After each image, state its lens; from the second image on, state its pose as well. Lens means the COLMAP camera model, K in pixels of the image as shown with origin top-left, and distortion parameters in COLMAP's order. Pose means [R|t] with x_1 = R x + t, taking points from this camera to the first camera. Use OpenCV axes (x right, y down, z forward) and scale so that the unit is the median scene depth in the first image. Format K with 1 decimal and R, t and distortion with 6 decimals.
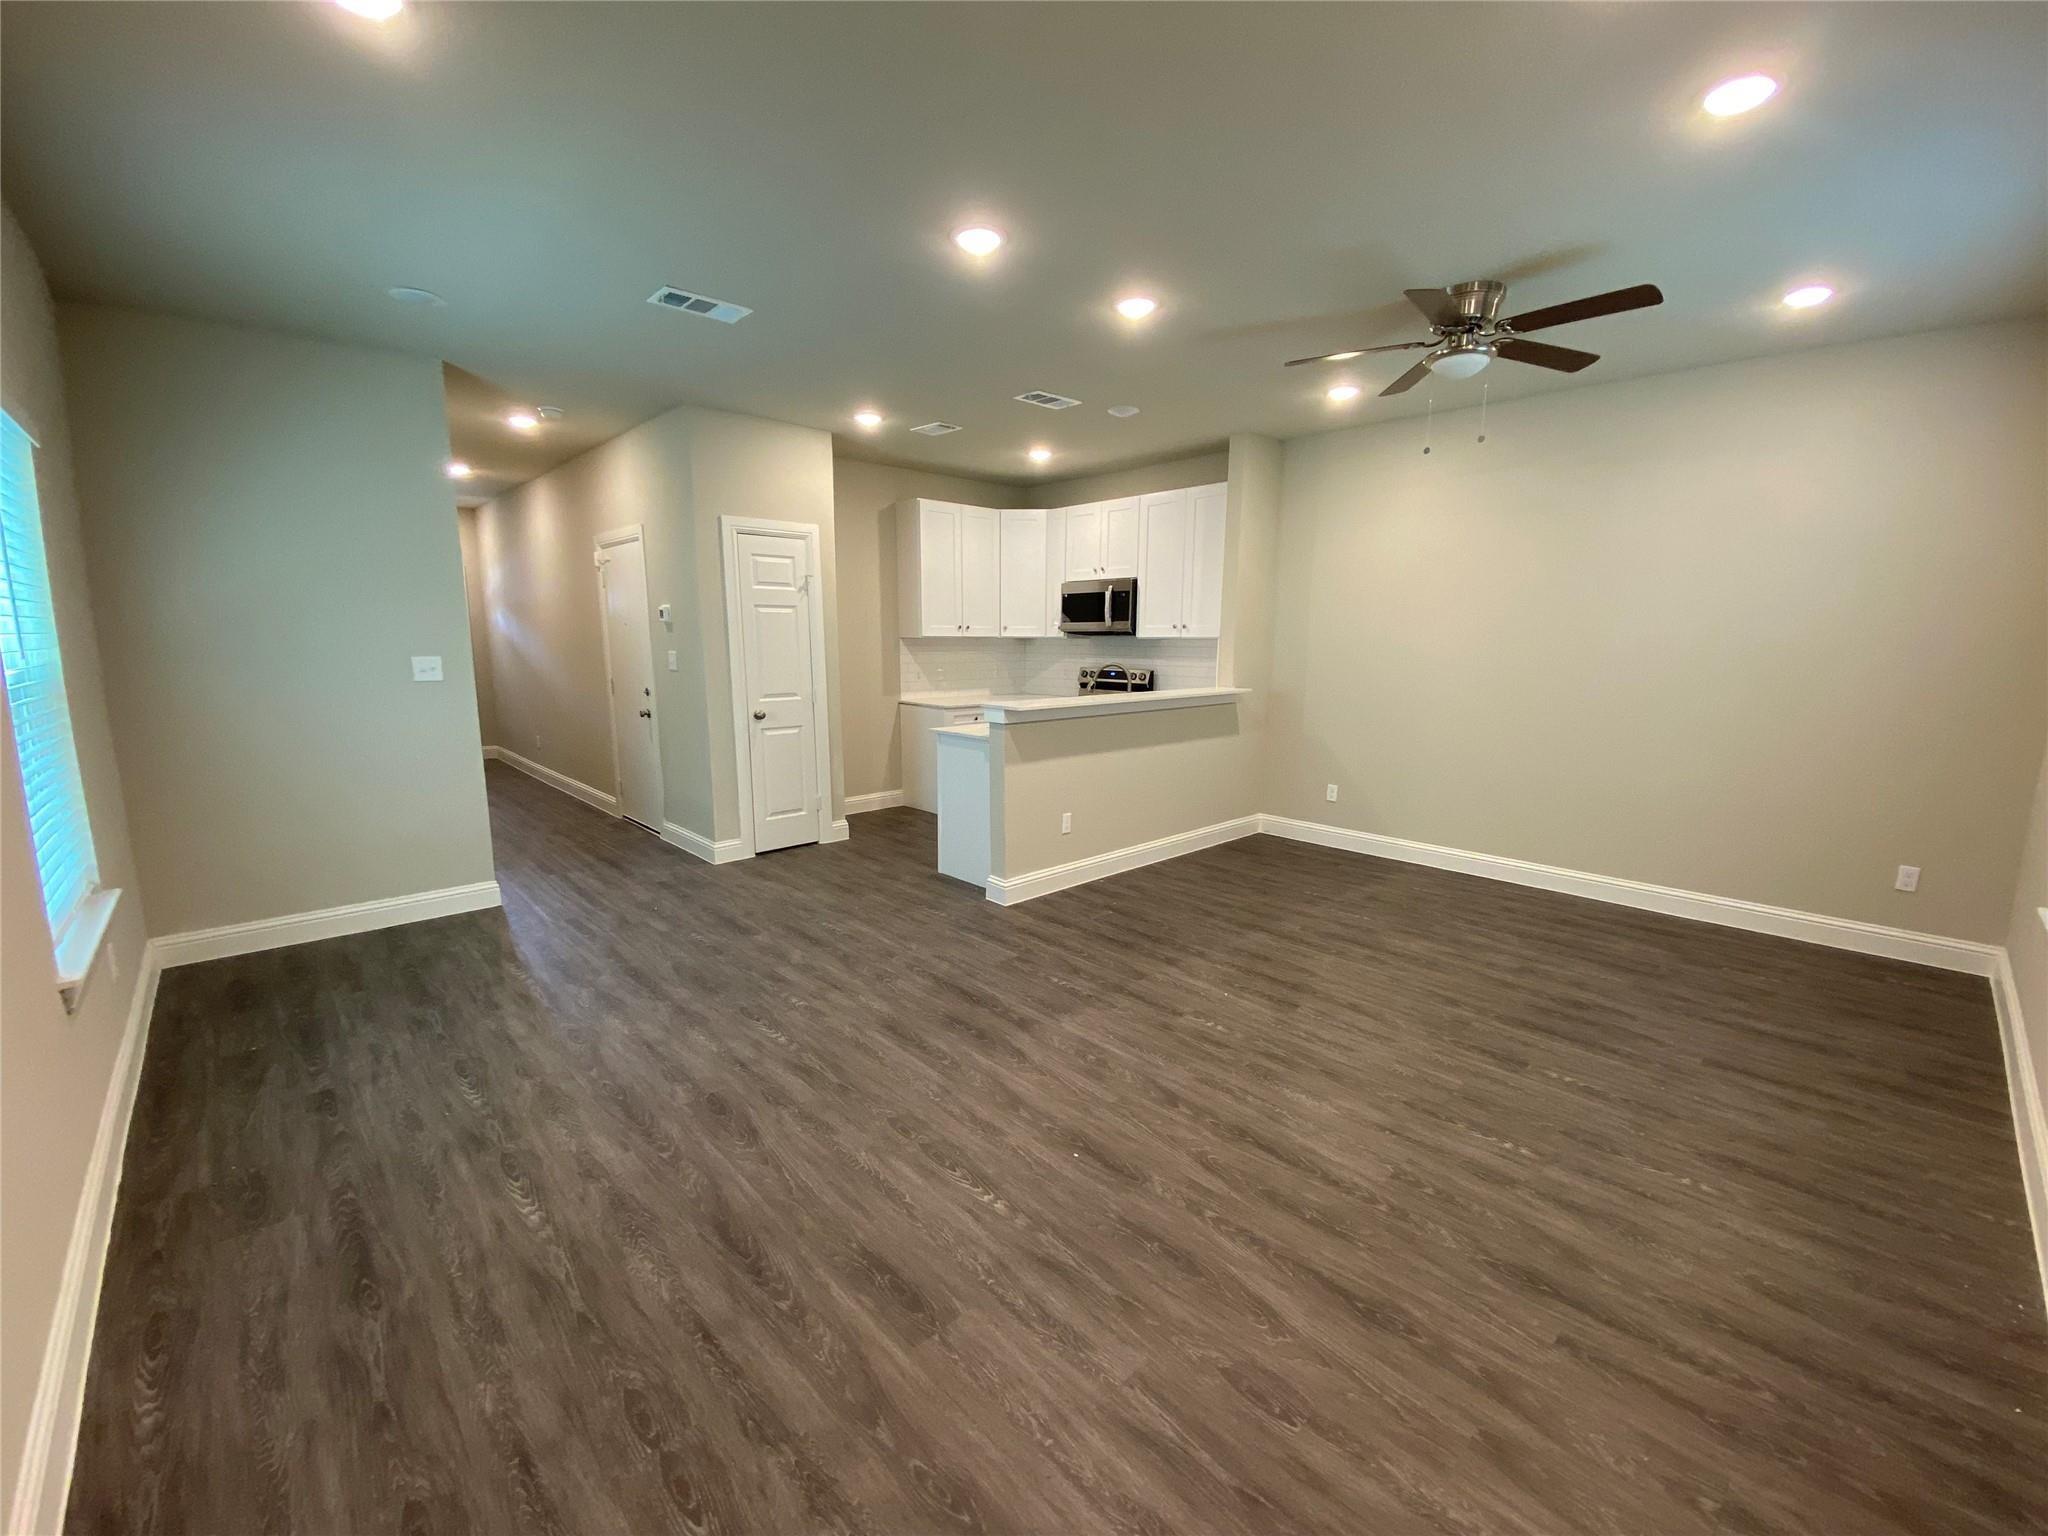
lens RADIAL K [[816.5, 0, 1024.0], [0, 816.5, 768.0], [0, 0, 1]] dist [0.011708, -0.000127]
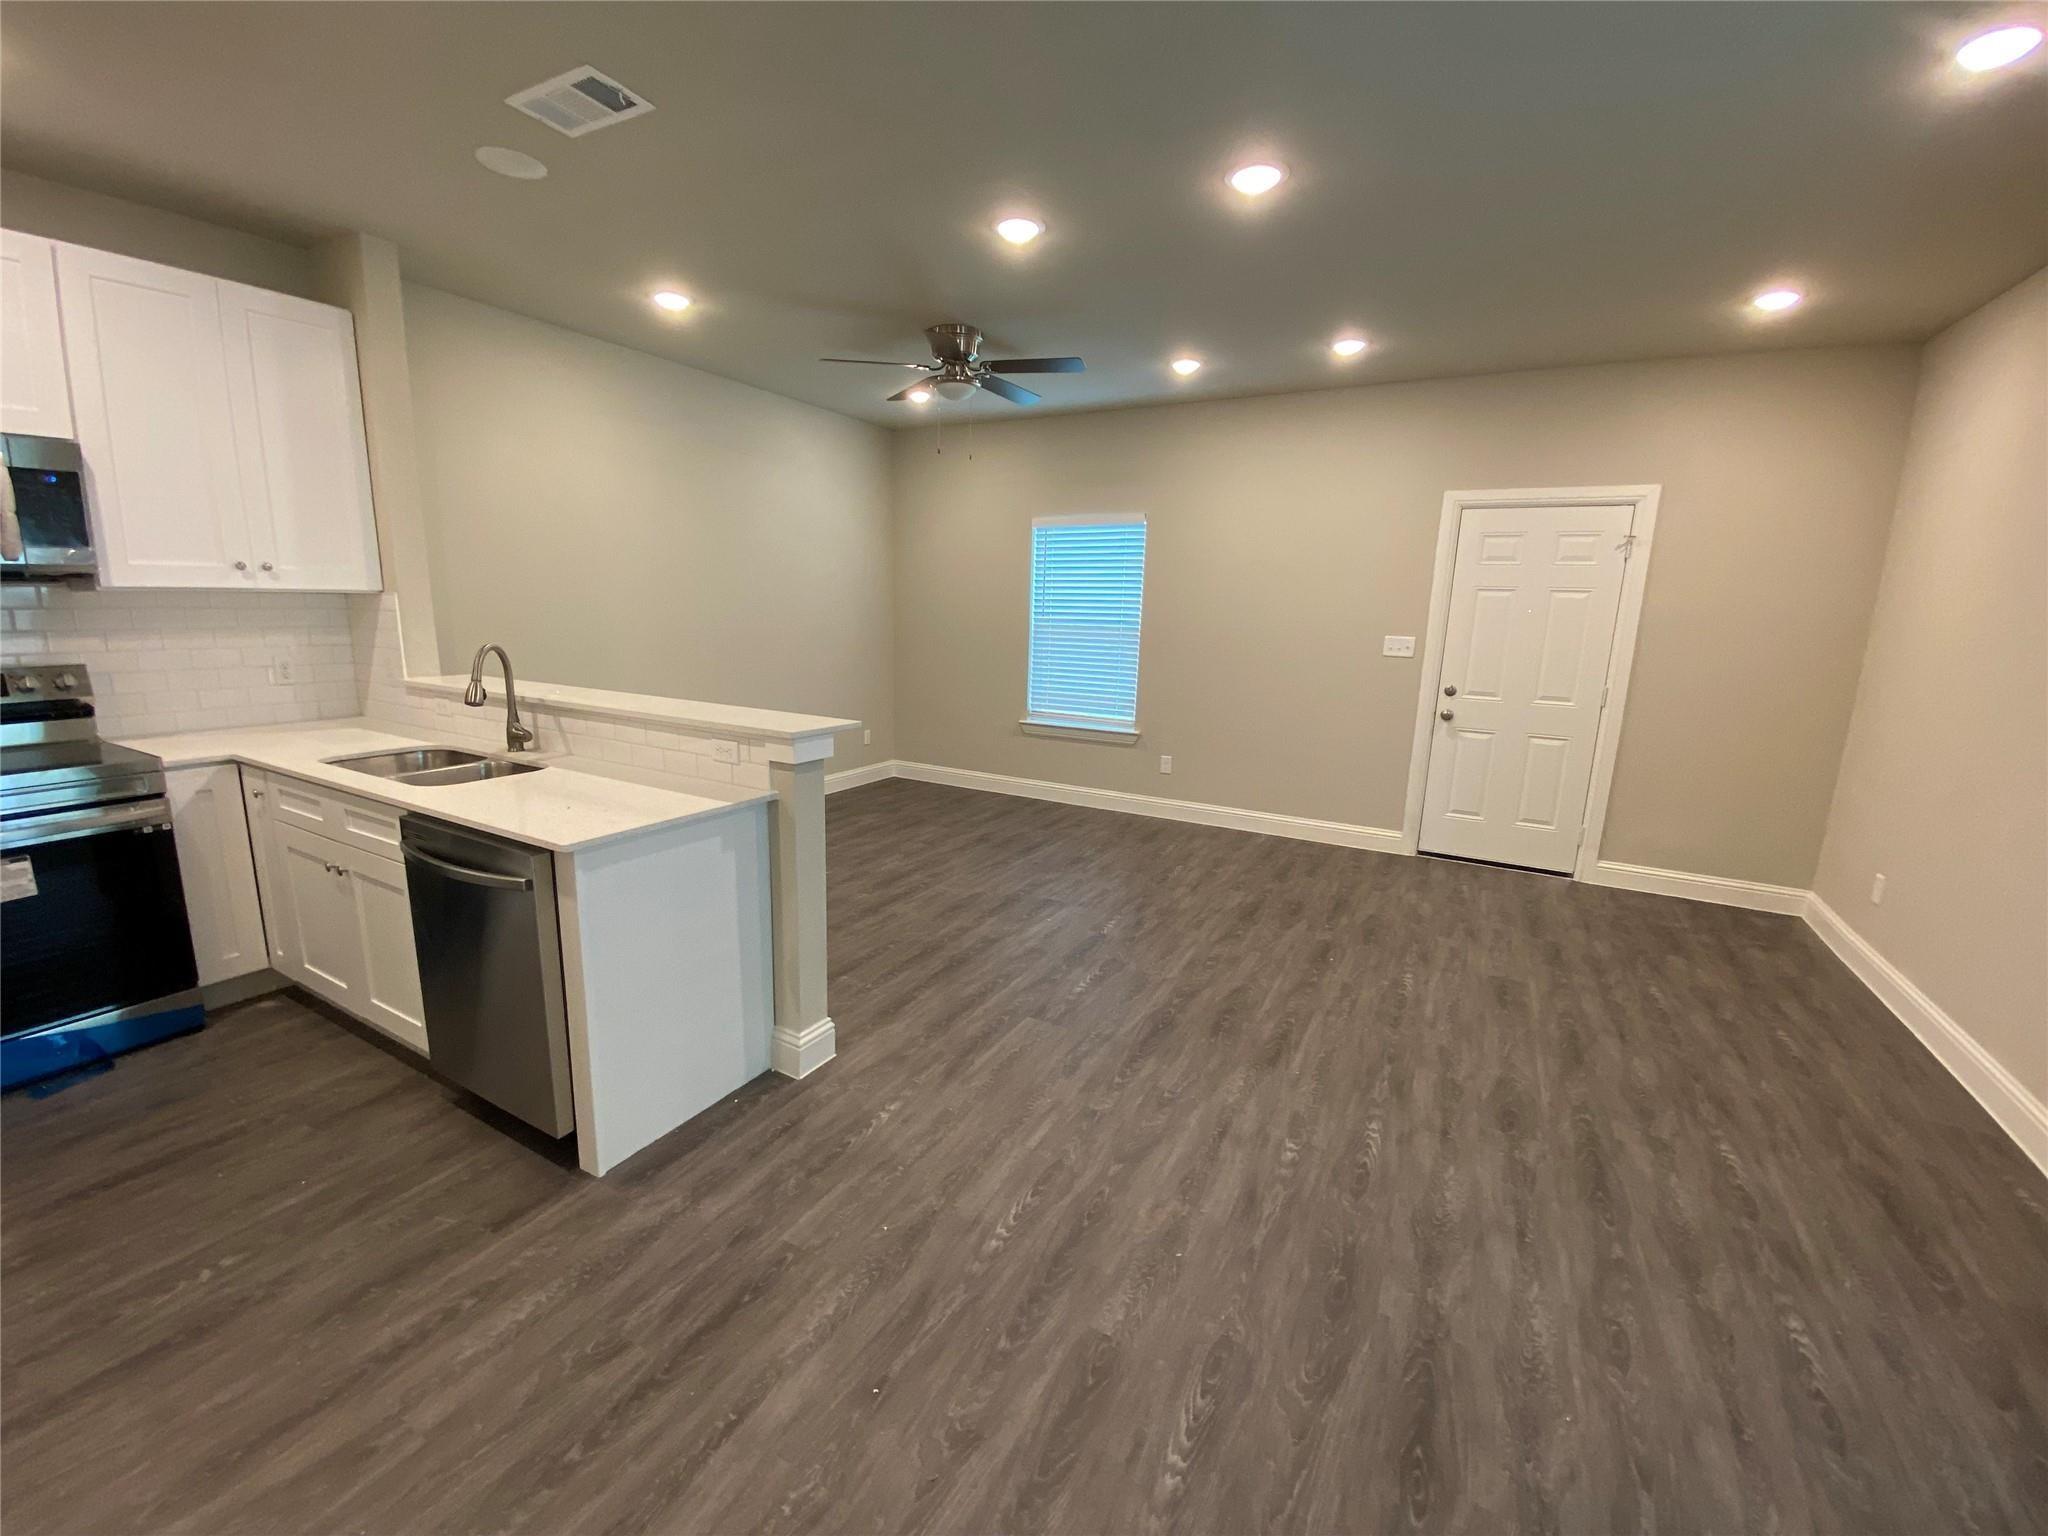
lens RADIAL K [[823.2, 0, 1024.0], [0, 823.2, 768.0], [0, 0, 1]] dist [0.047404, -0.038260]
pose [[-0.305942, -0.203220, 0.930108, -0.555154], [0.121033, 0.960724, 0.249720, -0.160219], [-0.944325, 0.188973, -0.269330, 0.931135]]
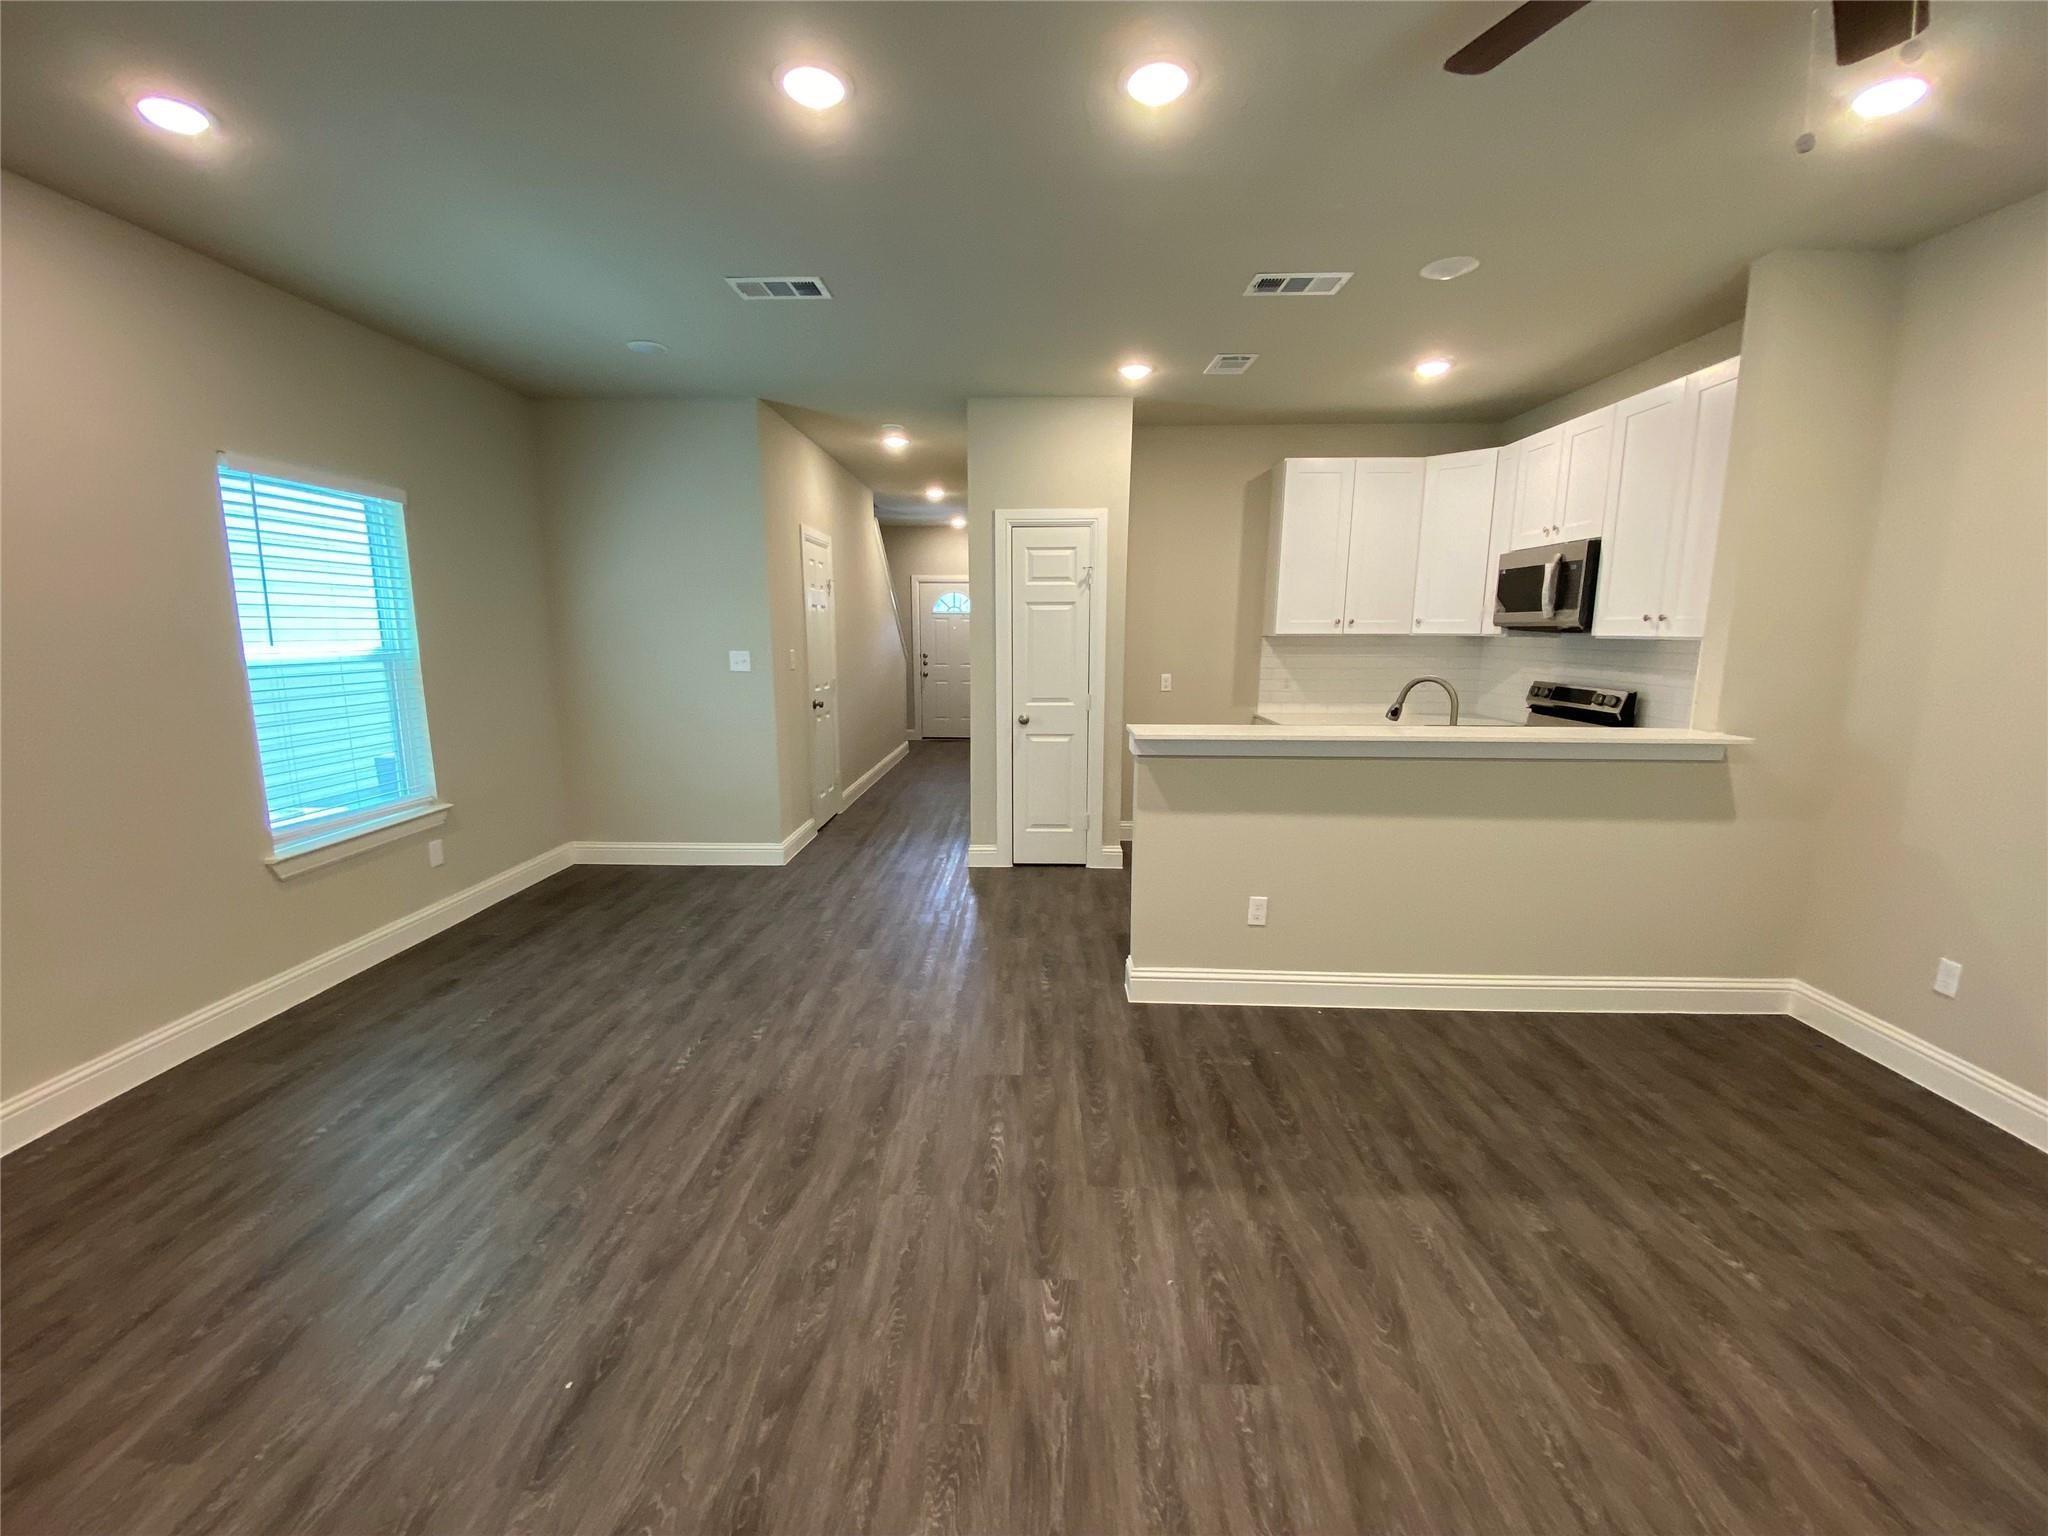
lens RADIAL K [[823.2, 0, 1024.0], [0, 823.2, 768.0], [0, 0, 1]] dist [0.047404, -0.038260]
pose [[0.711982, 0.115373, -0.692654, 0.378565], [-0.113138, 0.992370, 0.049001, -0.062107], [0.693023, 0.043477, 0.719603, 0.362611]]
